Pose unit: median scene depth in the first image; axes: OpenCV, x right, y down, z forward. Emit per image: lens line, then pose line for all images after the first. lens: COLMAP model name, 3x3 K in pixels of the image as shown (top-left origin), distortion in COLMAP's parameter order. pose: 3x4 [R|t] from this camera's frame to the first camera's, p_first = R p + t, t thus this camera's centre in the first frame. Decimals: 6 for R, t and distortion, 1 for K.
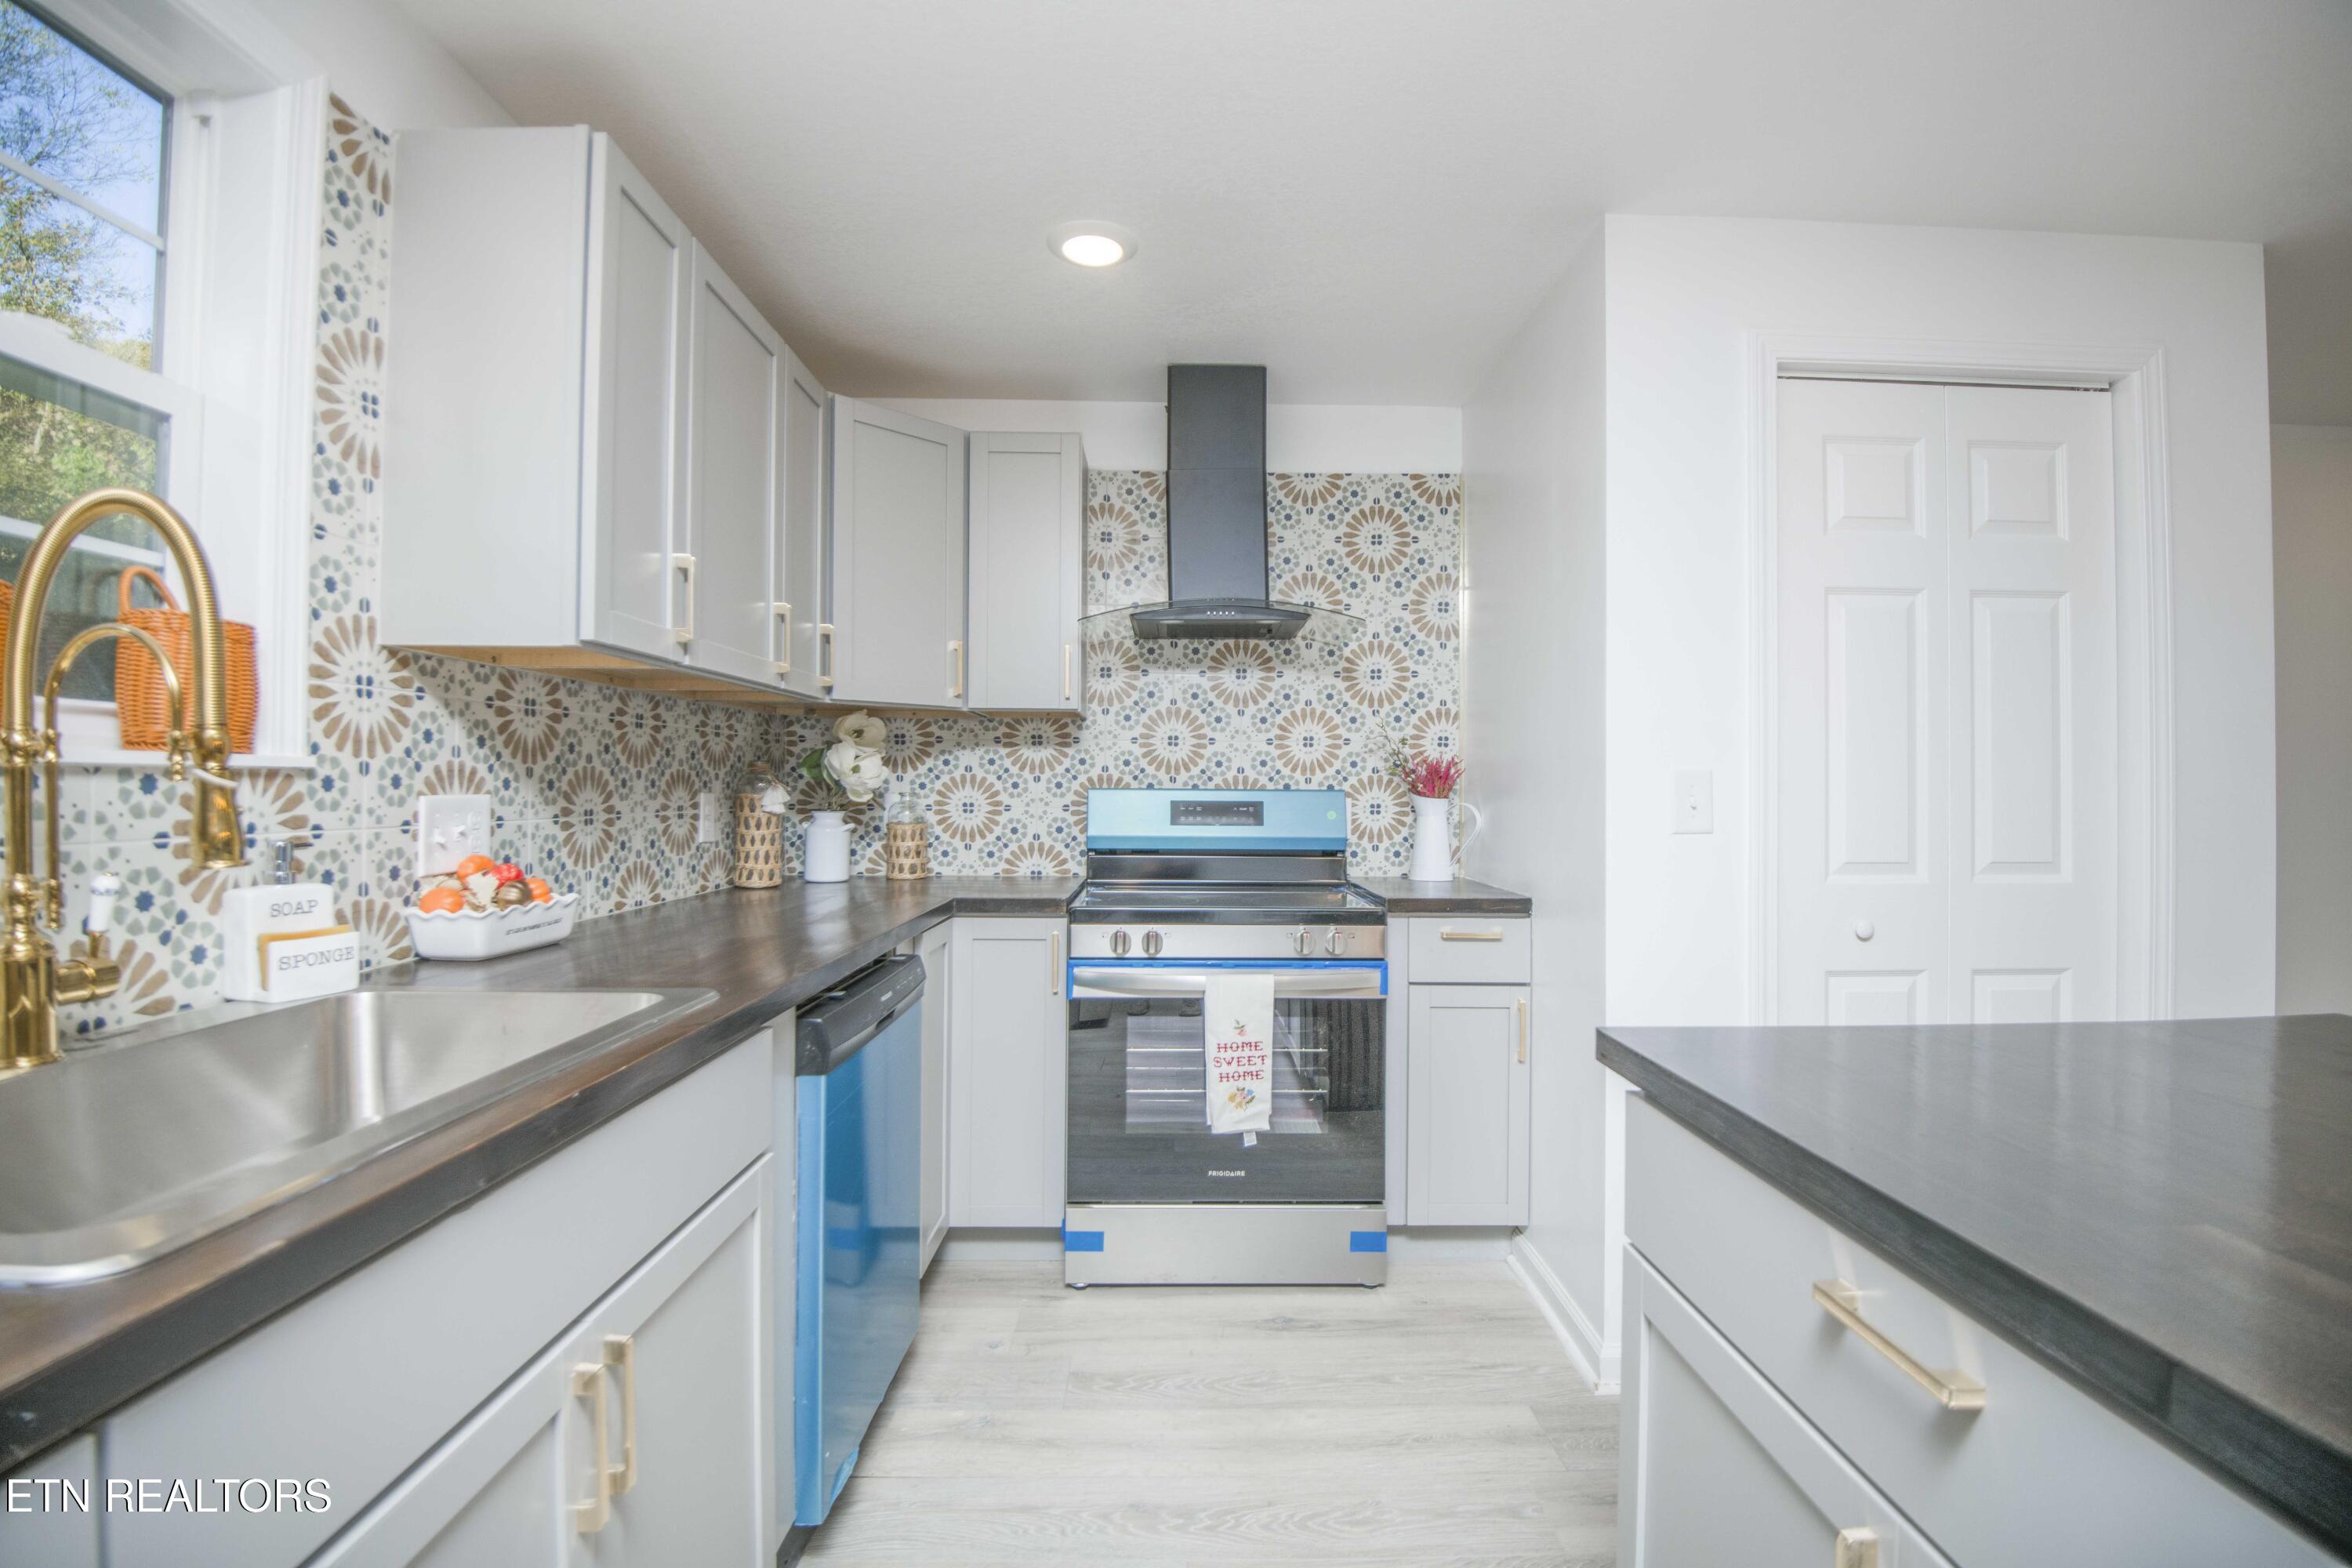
lens RADIAL K [[1066.4, 0, 1198.5], [0, 1066.4, 773.2], [0, 0, 1]] dist [0.001011, -0.022656]
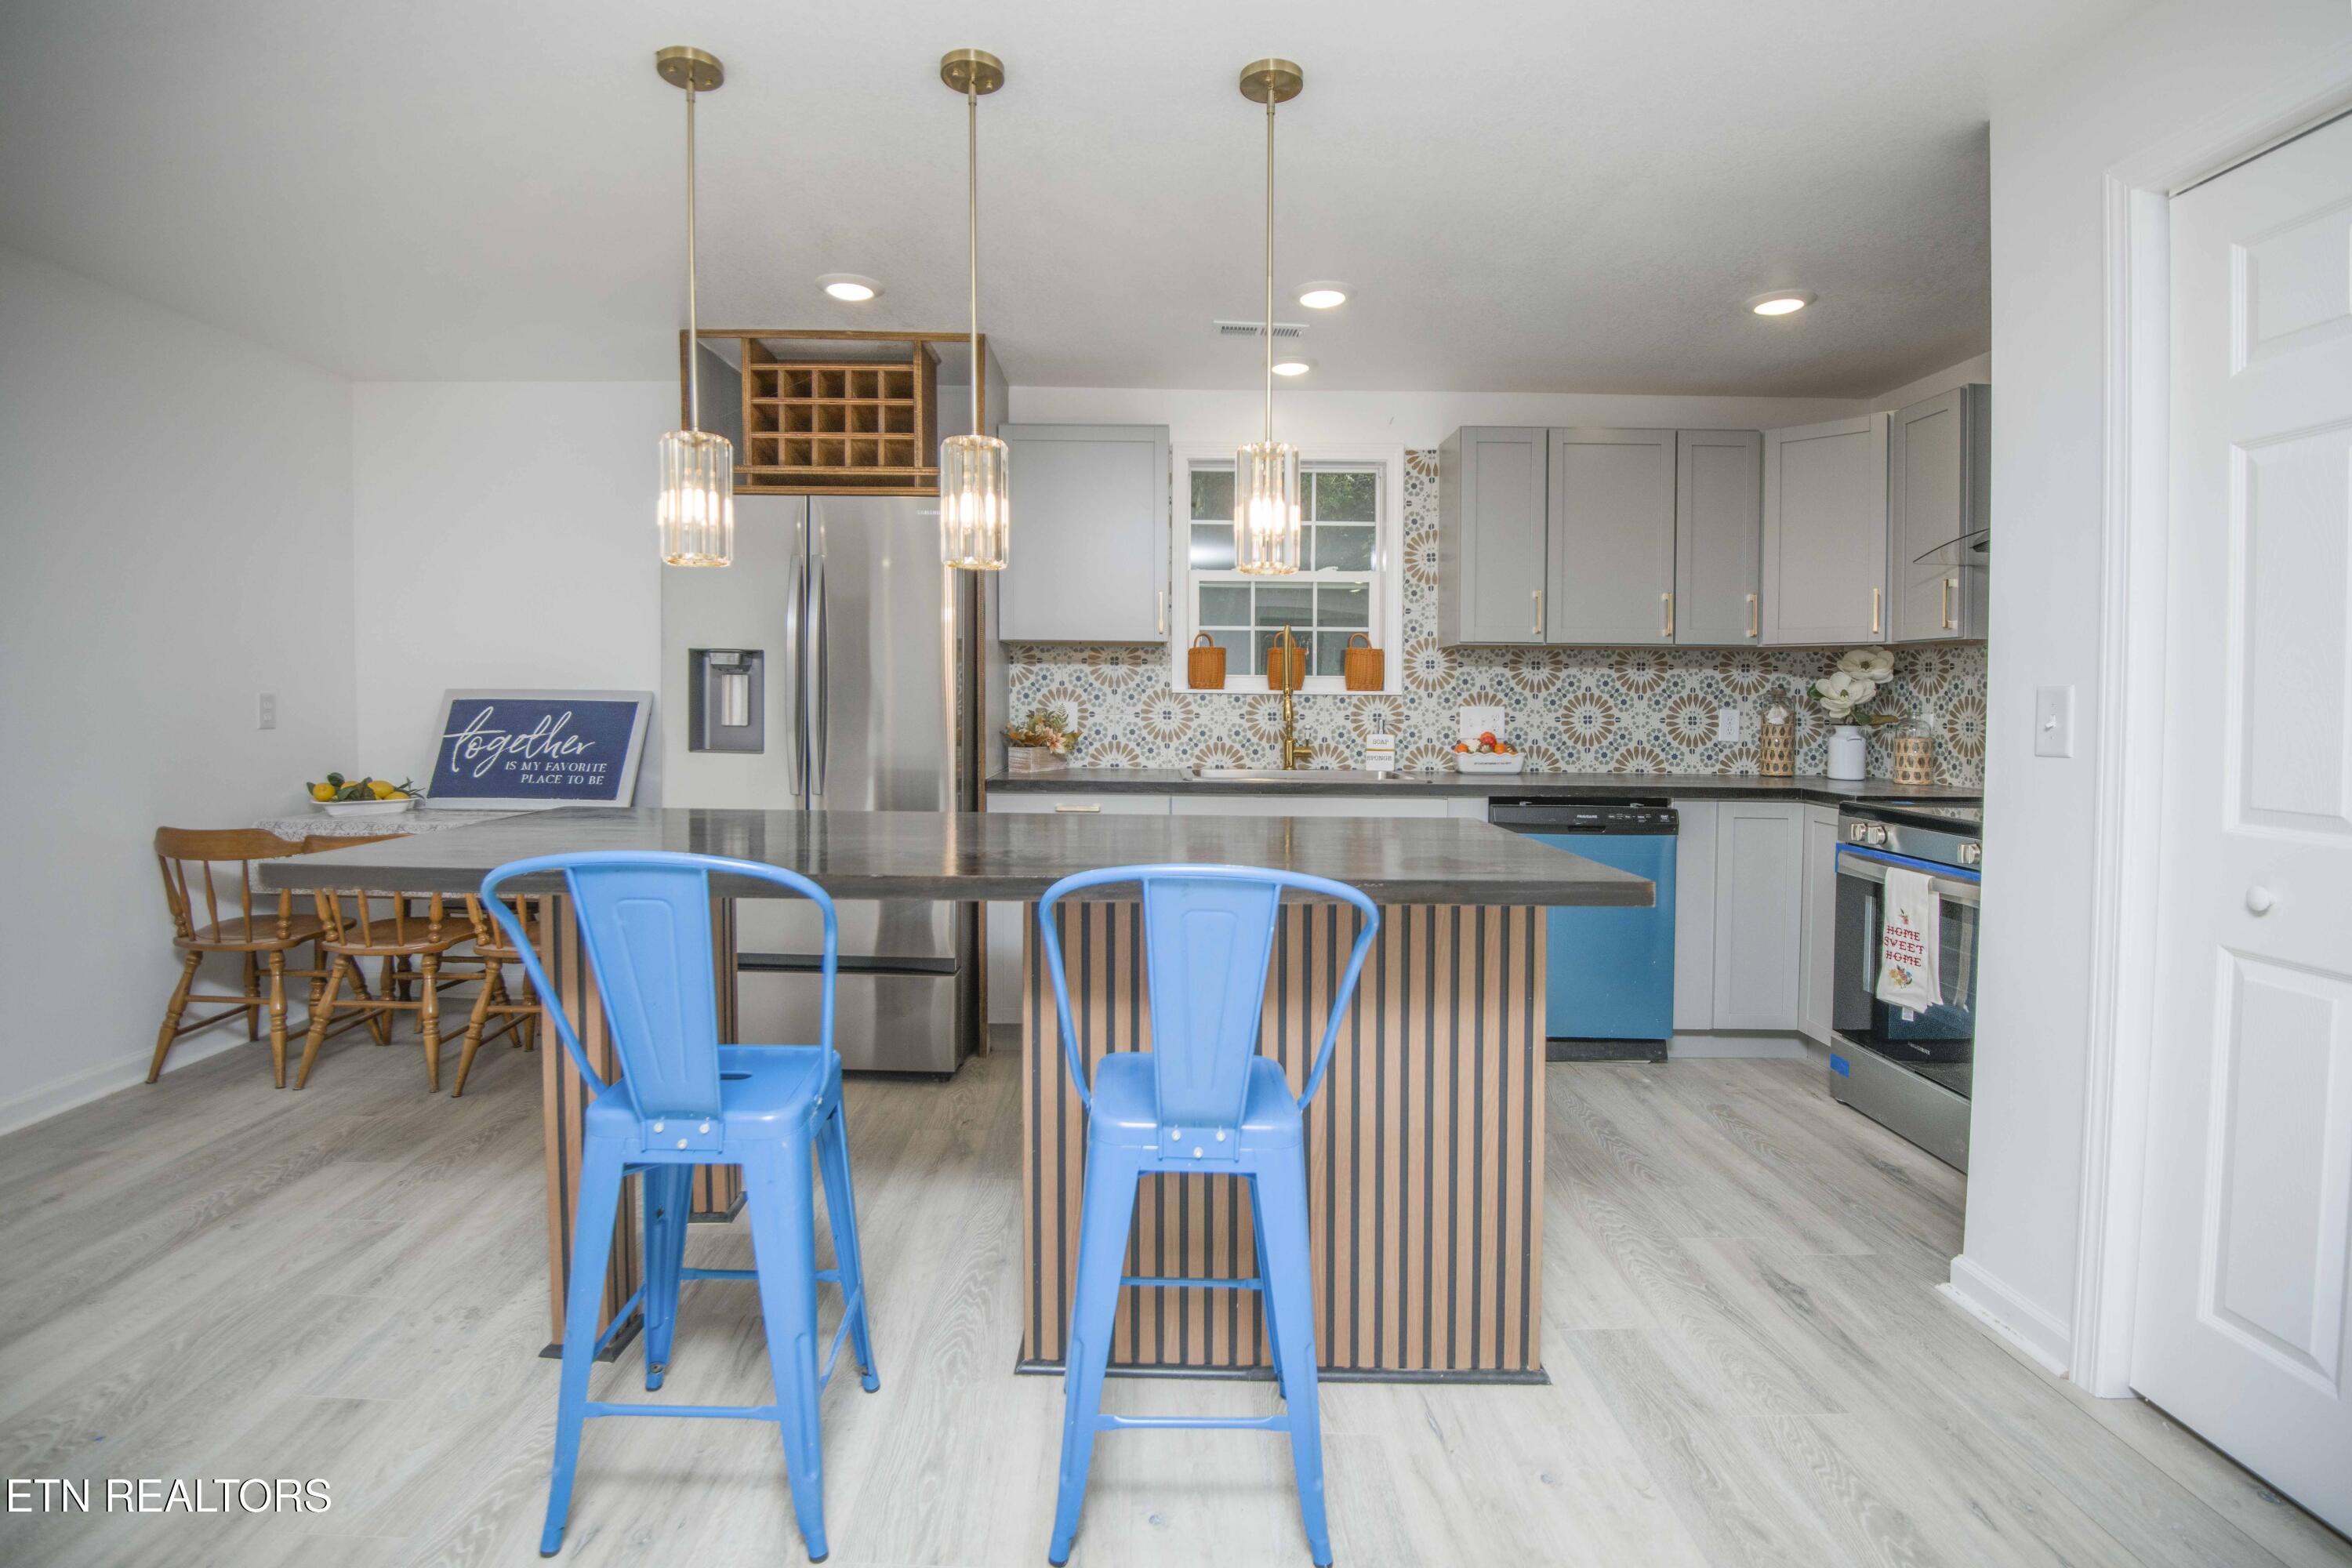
lens RADIAL K [[1097.4, 0, 1133.8], [0, 1097.4, 746.5], [0, 0, 1]] dist [-0.035427, -0.001367]
pose [[-0.025598, 0.042394, -0.998773, 1.301846], [0.003320, 0.999098, 0.042323, 0.003443], [0.999667, -0.002233, -0.025716, 0.213151]]
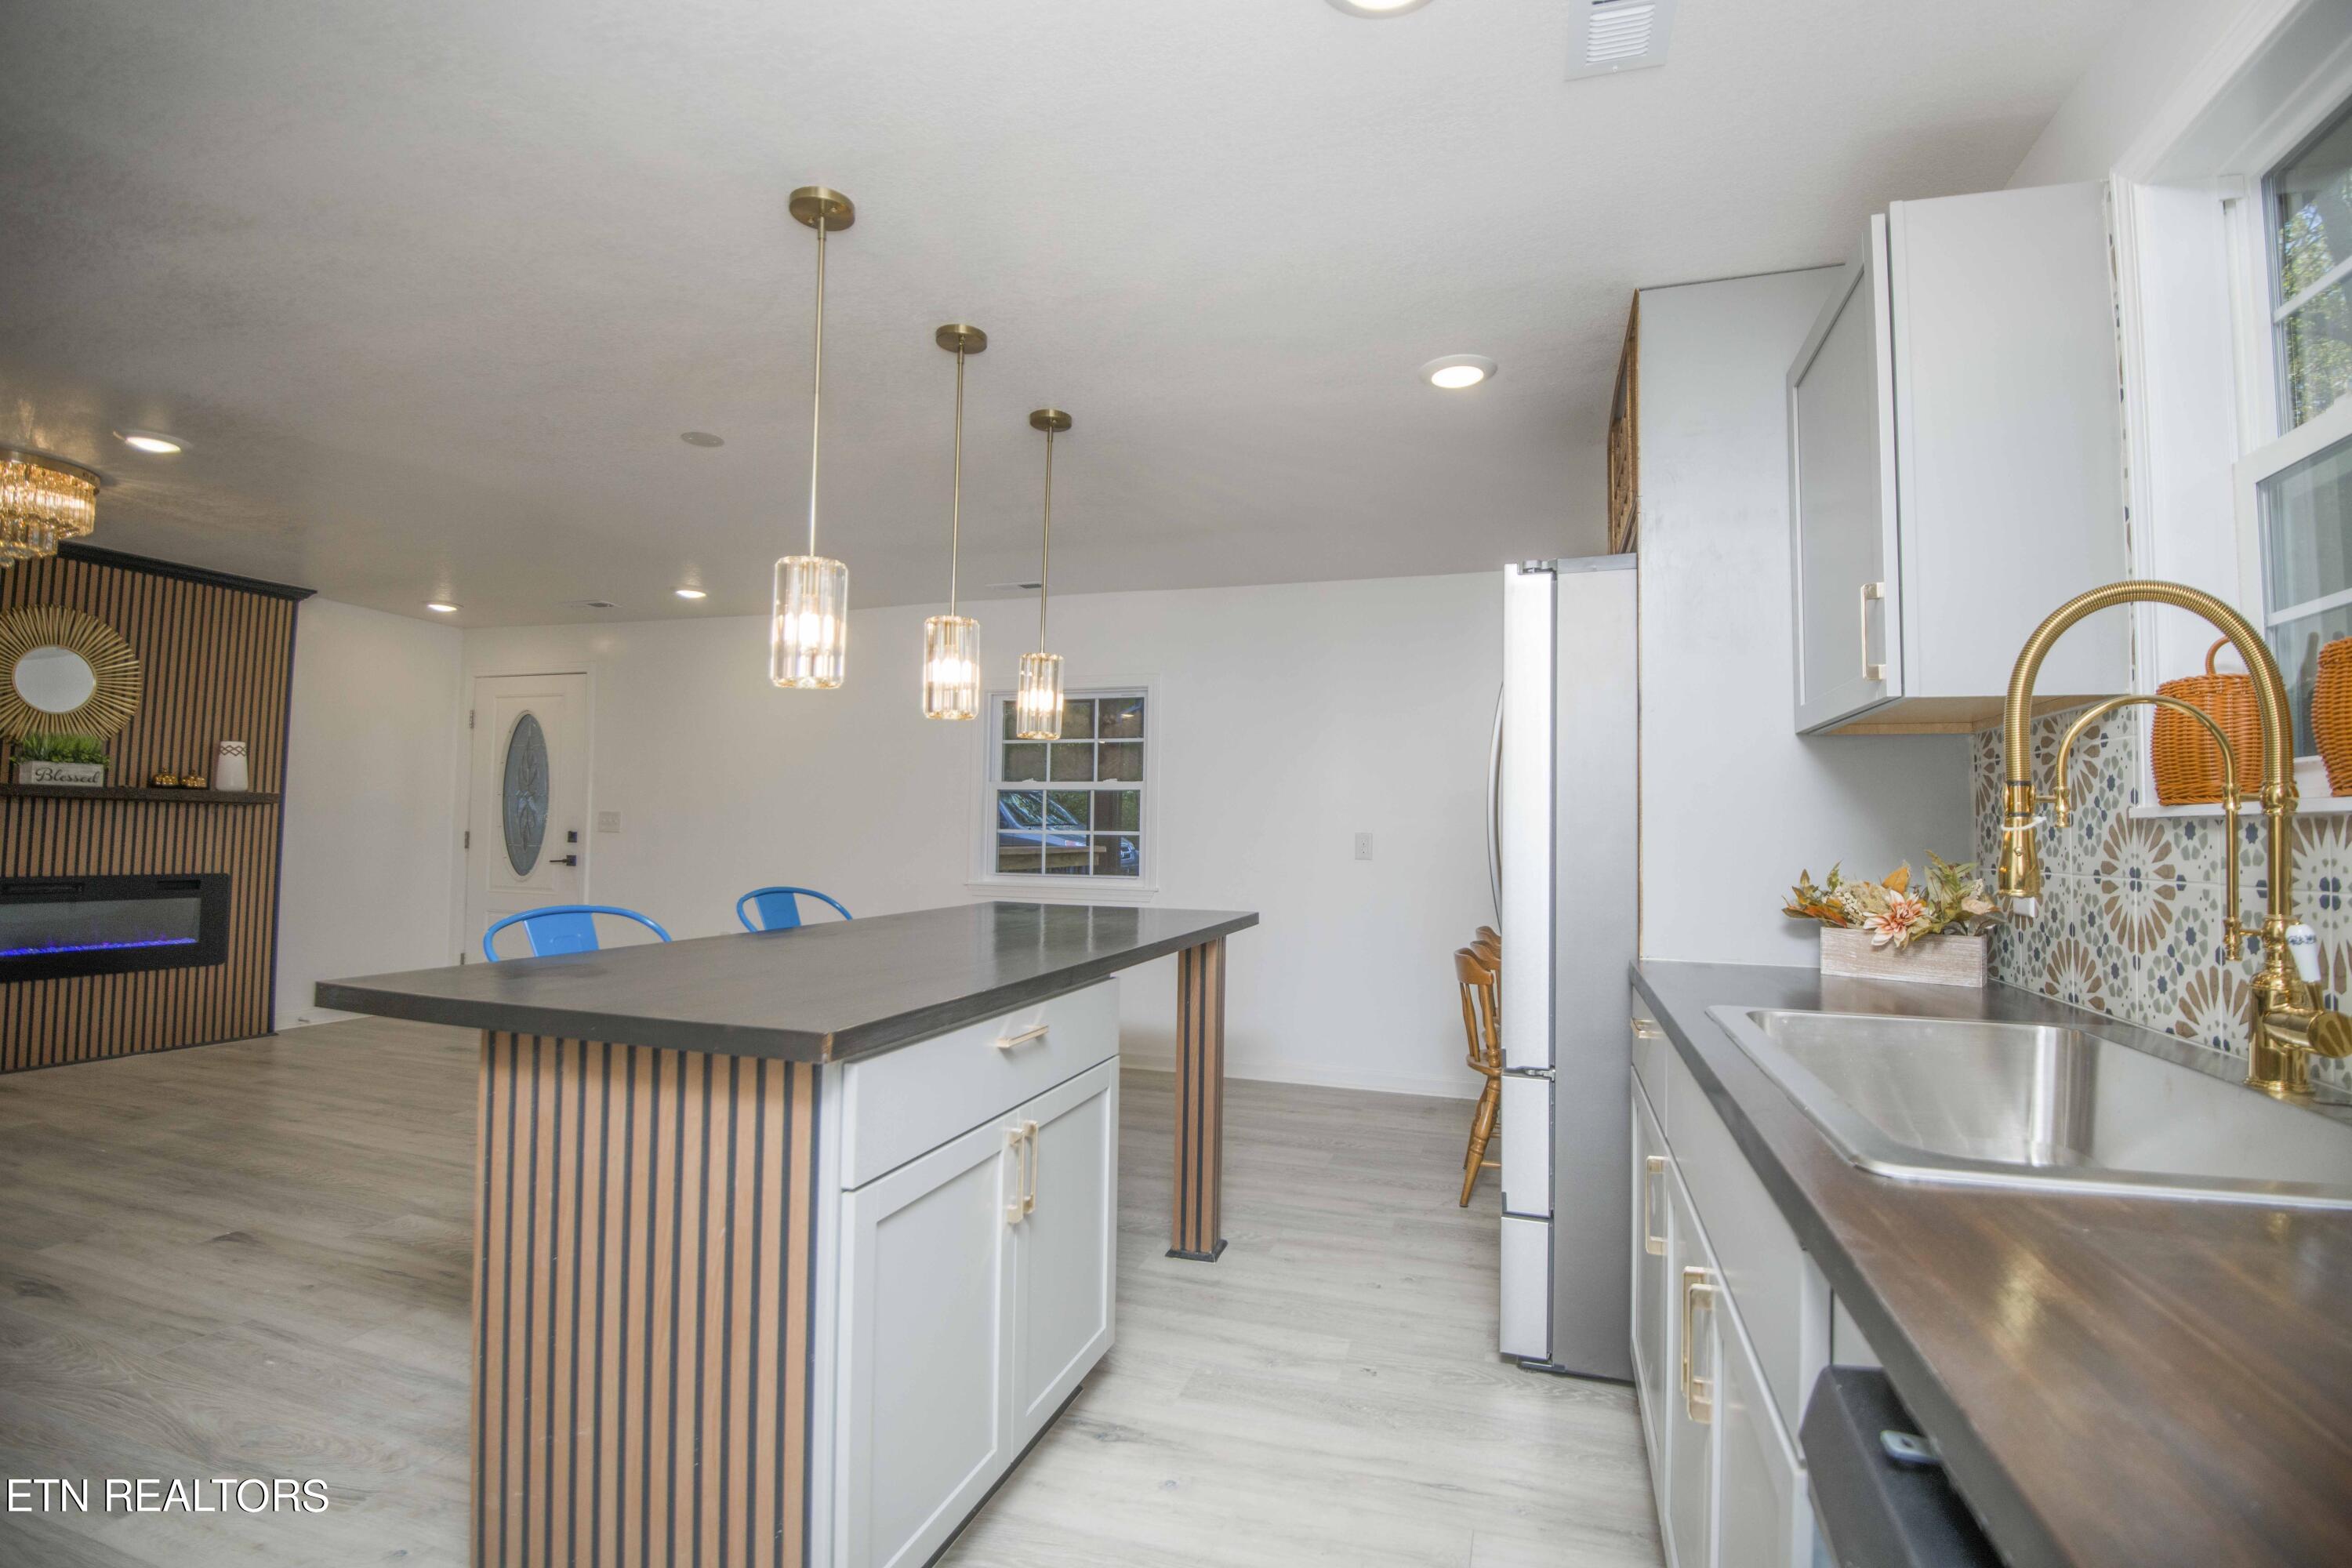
lens RADIAL K [[1066.8, 0, 1205.2], [0, 1066.8, 782.6], [0, 0, 1]] dist [-0.017461, -0.008208]
pose [[-0.947526, -0.002047, 0.319671, -0.171333], [-0.021725, 0.998080, -0.058004, 0.019091], [-0.318939, -0.061906, -0.945751, 1.005757]]
